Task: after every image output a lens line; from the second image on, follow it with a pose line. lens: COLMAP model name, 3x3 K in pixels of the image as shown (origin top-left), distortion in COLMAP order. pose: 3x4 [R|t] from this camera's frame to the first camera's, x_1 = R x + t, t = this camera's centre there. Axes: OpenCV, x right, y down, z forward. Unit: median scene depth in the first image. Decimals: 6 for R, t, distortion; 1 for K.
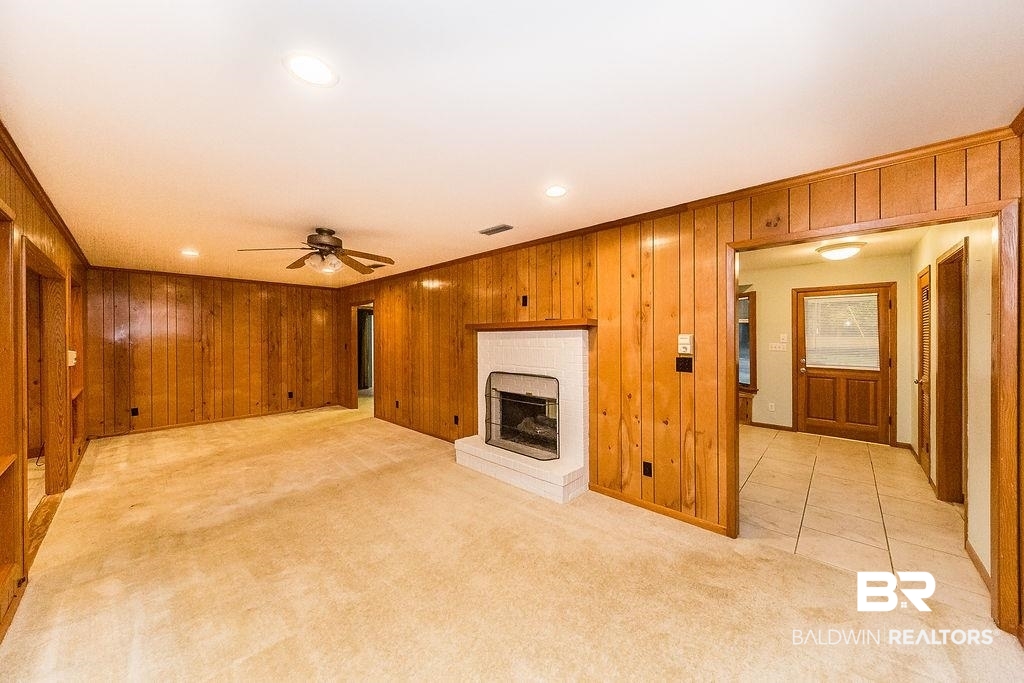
lens RADIAL K [[351.0, 0, 507.1], [0, 351.0, 336.8], [0, 0, 1]] dist [0.007309, -0.004274]
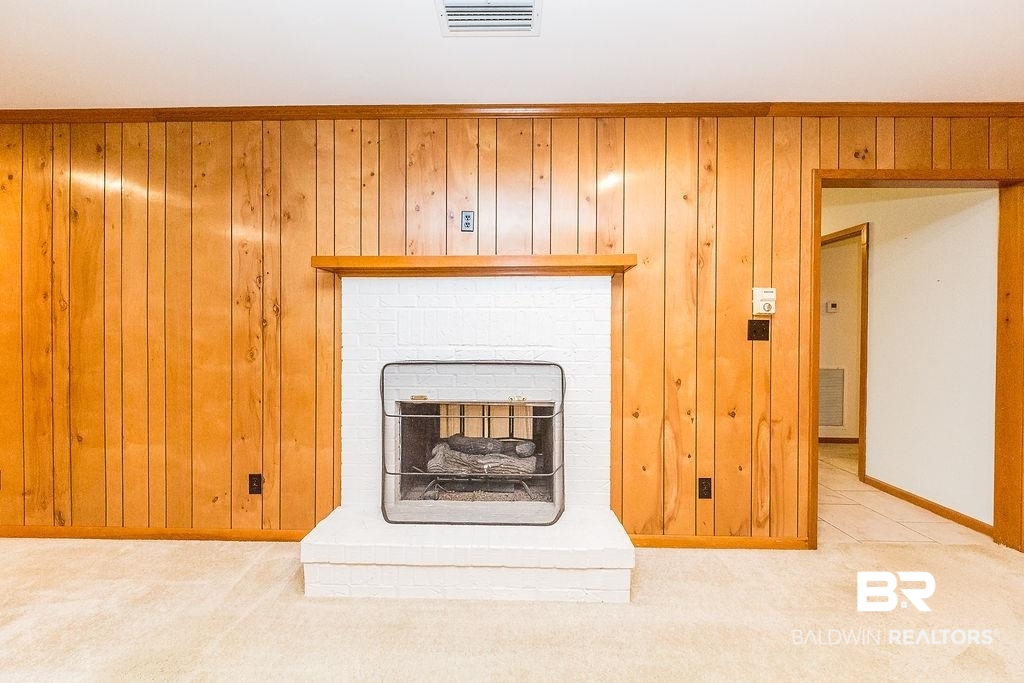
lens RADIAL K [[351.0, 0, 507.1], [0, 351.0, 336.8], [0, 0, 1]] dist [0.007309, -0.004274]
pose [[0.738236, 0.004078, 0.674530, -0.301040], [-0.004721, 0.999988, -0.000879, 0.080461], [-0.674526, -0.002536, 0.738247, 0.683931]]
